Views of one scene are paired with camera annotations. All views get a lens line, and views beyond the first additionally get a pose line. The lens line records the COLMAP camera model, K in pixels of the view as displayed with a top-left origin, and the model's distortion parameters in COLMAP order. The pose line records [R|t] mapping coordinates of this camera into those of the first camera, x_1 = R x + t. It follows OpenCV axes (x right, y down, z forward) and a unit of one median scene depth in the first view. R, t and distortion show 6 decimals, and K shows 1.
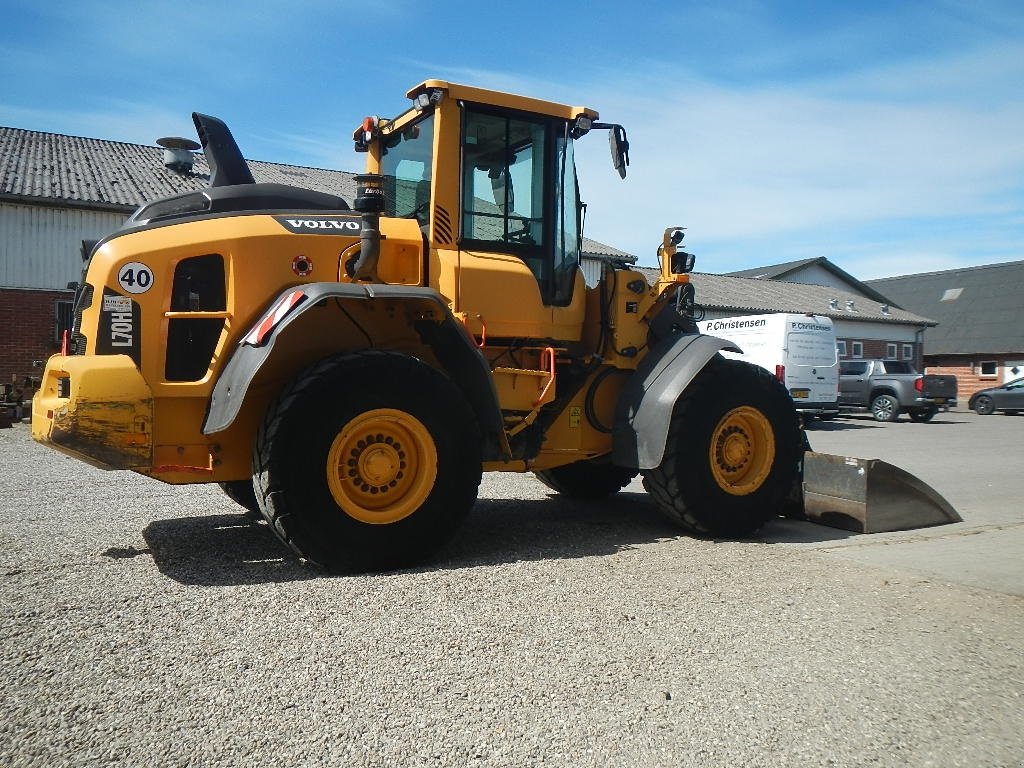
lens RADIAL K [[861.1, 0, 521.6], [0, 861.1, 385.9], [0, 0, 1]] dist [-0.009510, 0.000105]
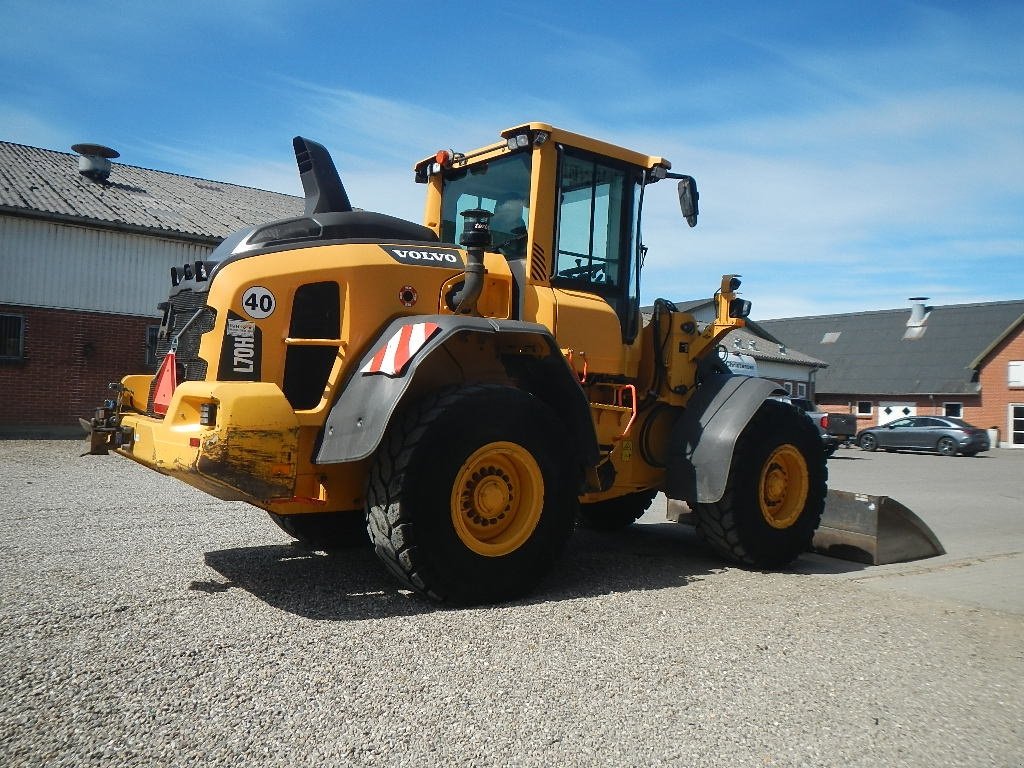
lens RADIAL K [[858.6, 0, 516.2], [0, 858.6, 380.5], [0, 0, 1]] dist [0.002415, -0.028061]
pose [[0.989156, 0.031261, 0.143502, -0.256925], [-0.025860, 0.998891, -0.039347, -0.005491], [-0.144573, 0.035210, 0.988868, -0.002482]]
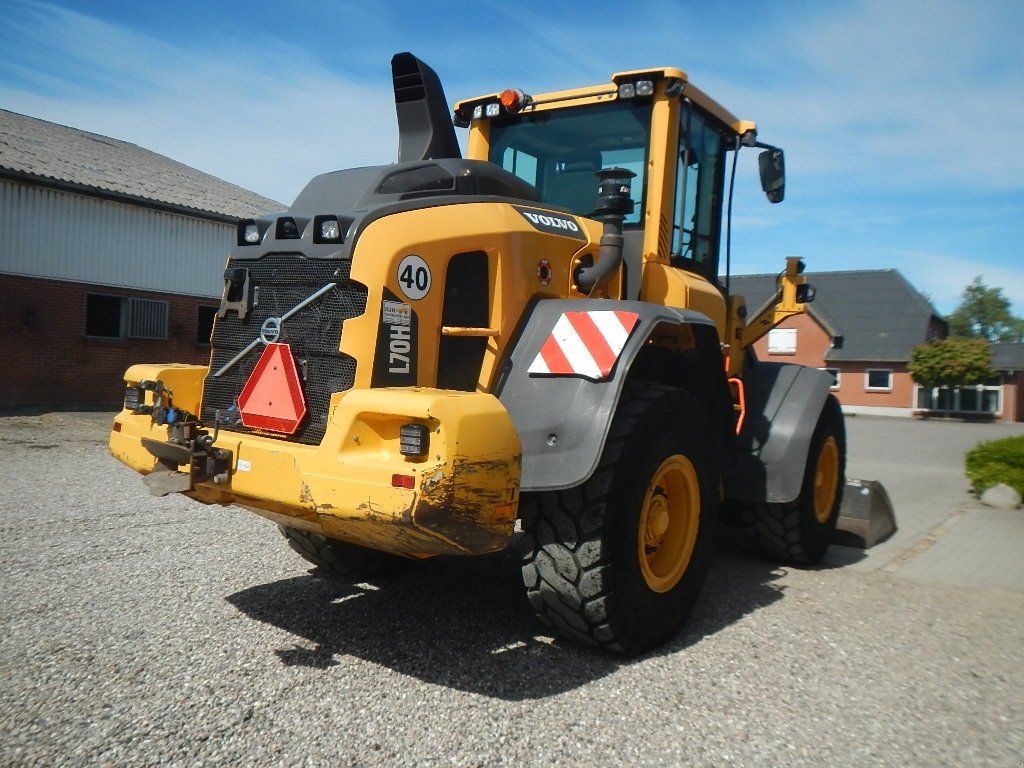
lens RADIAL K [[856.1, 0, 517.4], [0, 856.1, 377.9], [0, 0, 1]] dist [-0.005212, -0.029022]
pose [[0.903286, 0.027505, 0.428157, -0.583460], [-0.030817, 0.999525, 0.000806, -0.039174], [-0.427931, -0.013922, 0.903704, 0.275216]]
